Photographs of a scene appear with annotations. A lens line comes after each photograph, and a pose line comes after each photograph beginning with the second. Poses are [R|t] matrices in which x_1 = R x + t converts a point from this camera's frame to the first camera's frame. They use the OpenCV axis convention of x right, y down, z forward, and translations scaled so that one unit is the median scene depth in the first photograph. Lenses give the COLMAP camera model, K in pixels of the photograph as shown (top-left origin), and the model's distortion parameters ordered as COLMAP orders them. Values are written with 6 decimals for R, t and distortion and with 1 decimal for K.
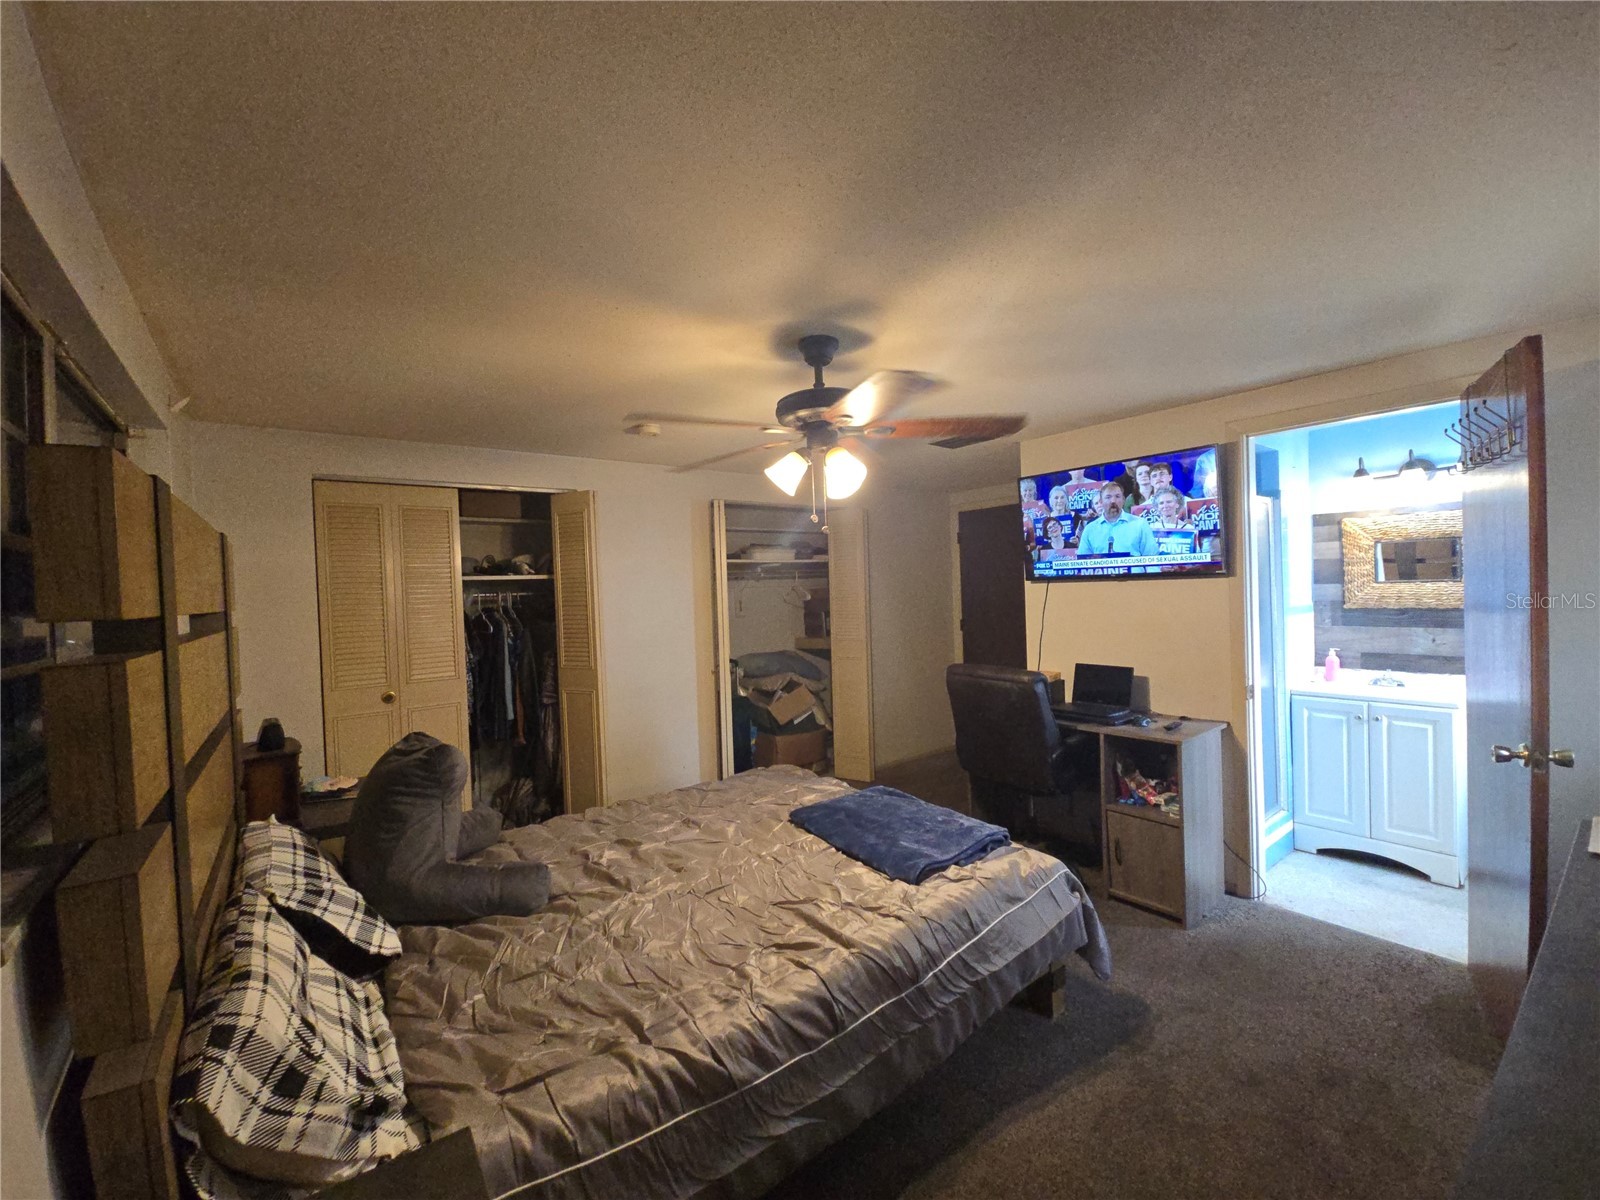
lens RADIAL K [[653.4, 0, 788.1], [0, 653.4, 600.3], [0, 0, 1]] dist [-0.002646, -0.001242]
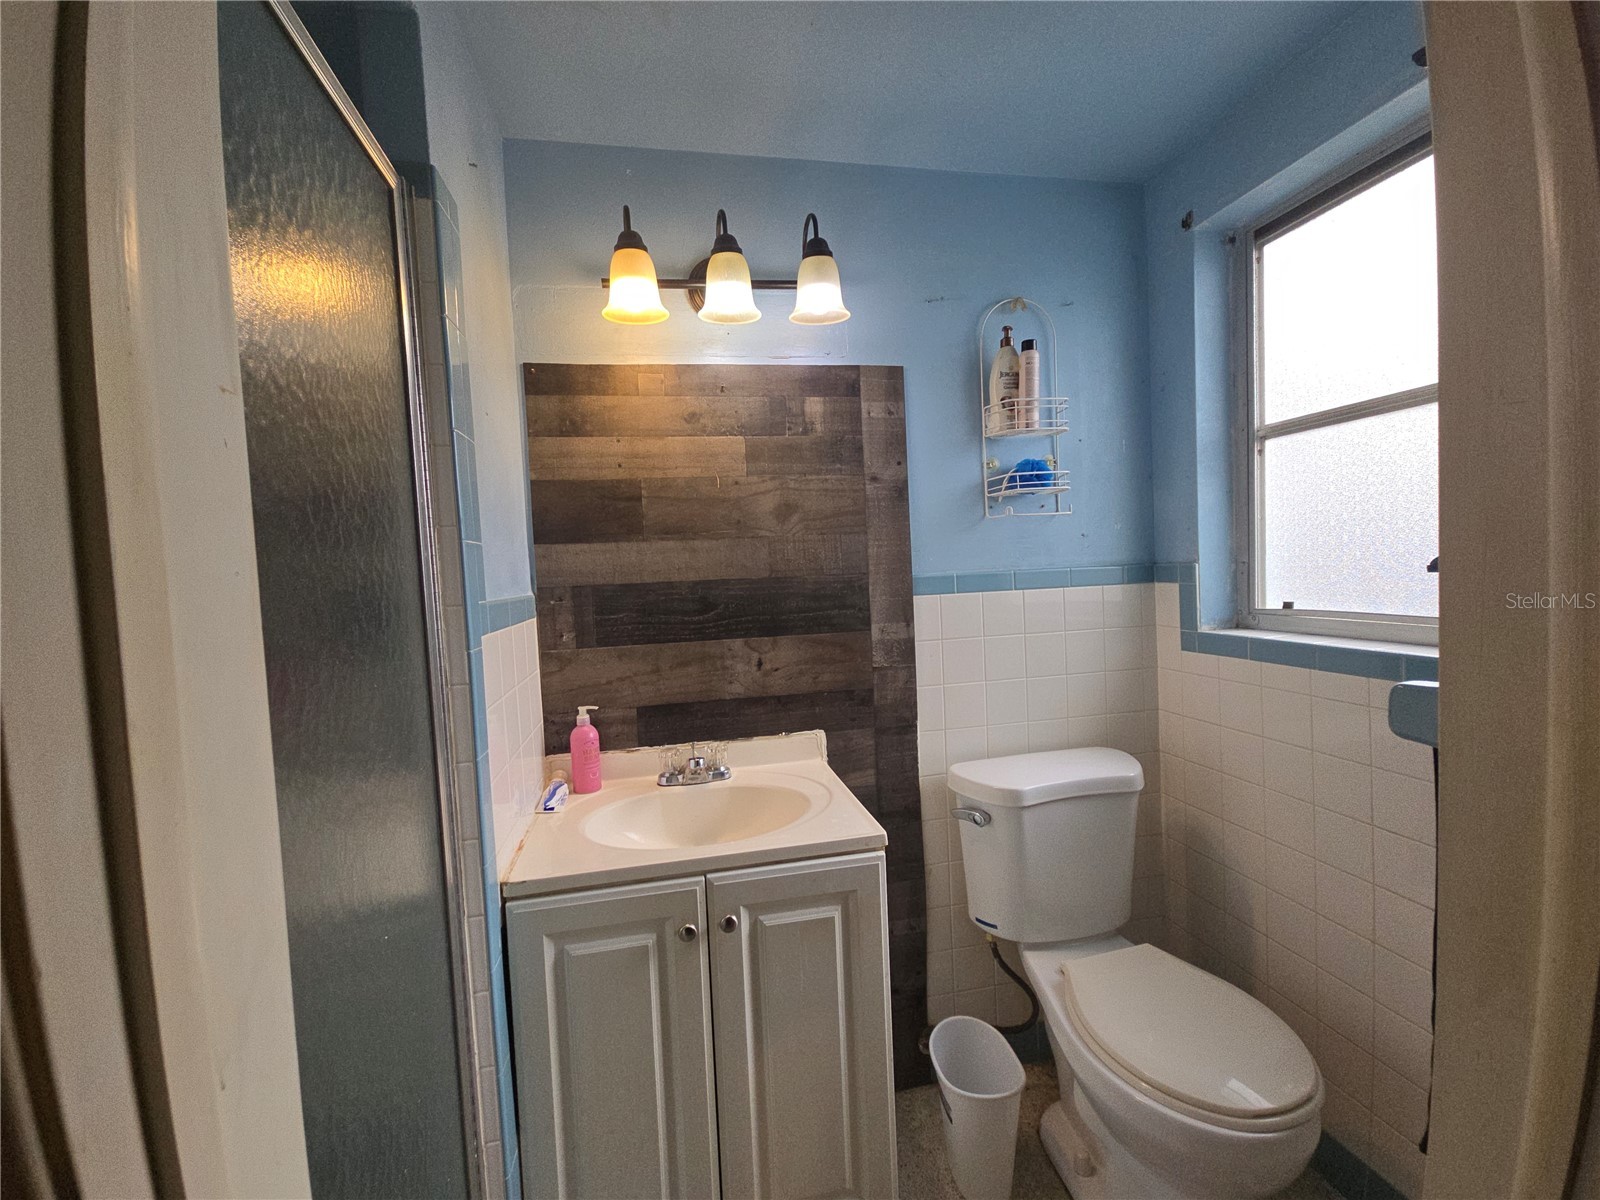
lens RADIAL K [[653.4, 0, 793.0], [0, 653.4, 601.3], [0, 0, 1]] dist [-0.002646, -0.001242]
pose [[0.448626, -0.024926, 0.893372, 0.564963], [0.042462, 0.999077, 0.006553, 0.014052], [-0.892711, 0.034995, 0.449270, 0.738697]]
